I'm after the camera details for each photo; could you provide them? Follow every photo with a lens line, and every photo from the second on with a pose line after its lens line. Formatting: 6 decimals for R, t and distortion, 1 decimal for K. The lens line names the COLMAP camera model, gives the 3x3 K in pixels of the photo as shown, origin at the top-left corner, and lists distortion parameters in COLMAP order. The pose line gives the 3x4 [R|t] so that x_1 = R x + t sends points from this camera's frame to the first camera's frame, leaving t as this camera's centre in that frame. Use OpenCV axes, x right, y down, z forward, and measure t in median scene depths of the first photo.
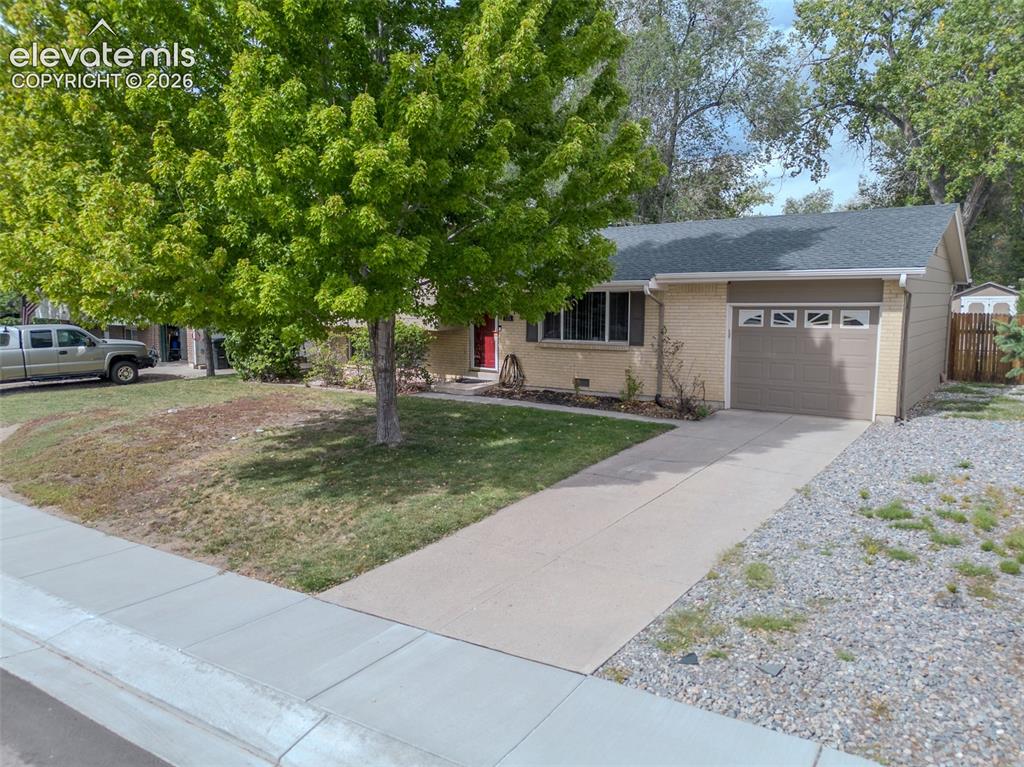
lens RADIAL K [[725.5, 0, 508.6], [0, 725.5, 386.8], [0, 0, 1]] dist [0.014457, 0.000698]
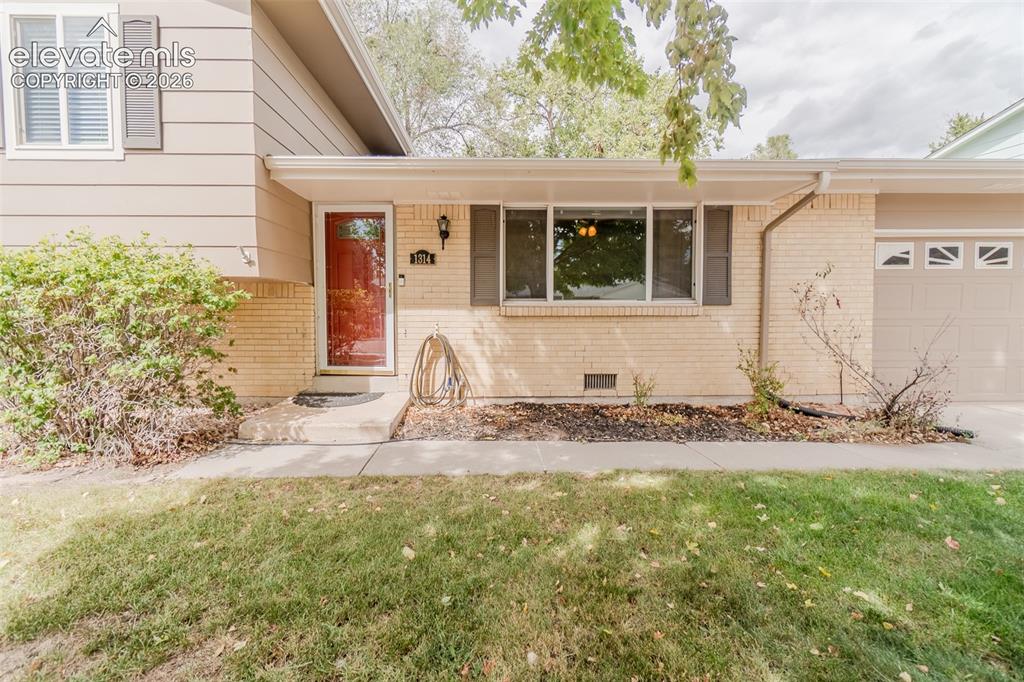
lens RADIAL K [[442.5, 0, 509.0], [0, 442.5, 337.0], [0, 0, 1]] dist [-0.009033, 0.002268]
pose [[0.789482, -0.025876, 0.613227, -0.173632], [0.075171, 0.995666, -0.054764, -0.029705], [-0.609152, 0.089332, 0.788006, 0.951839]]
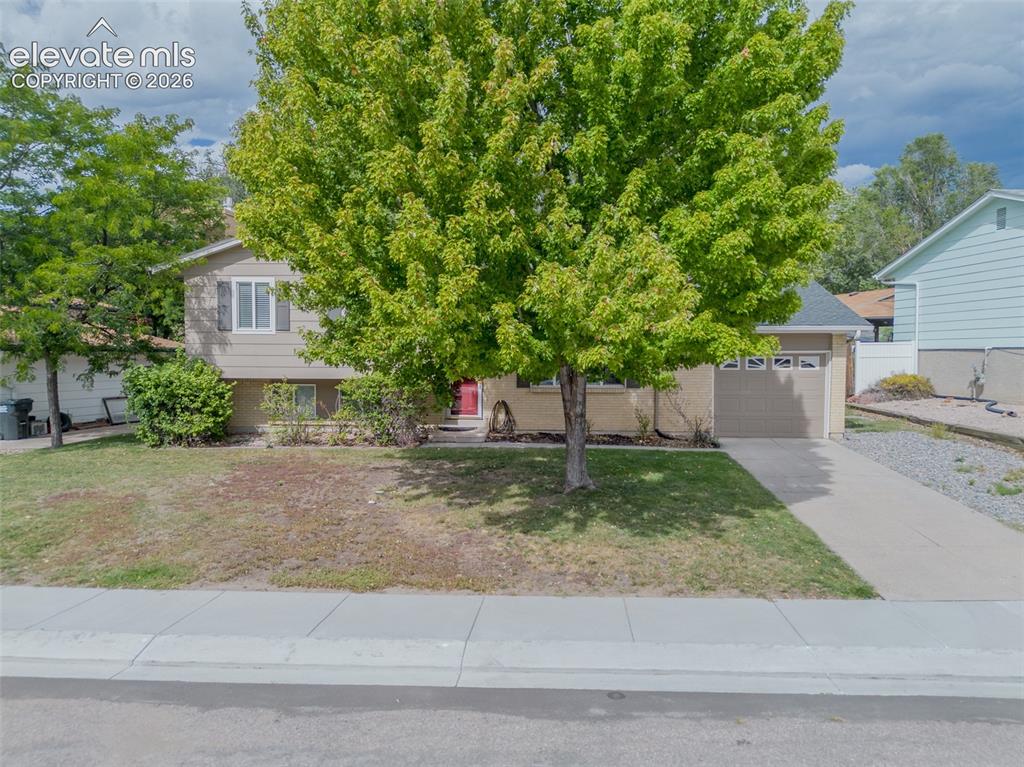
lens RADIAL K [[725.5, 0, 507.5], [0, 725.5, 382.8], [0, 0, 1]] dist [0.014457, 0.000698]
pose [[0.862632, -0.023564, 0.505283, -0.655266], [0.059446, 0.996715, -0.055007, -0.015275], [-0.502327, 0.077488, 0.861199, 0.125577]]
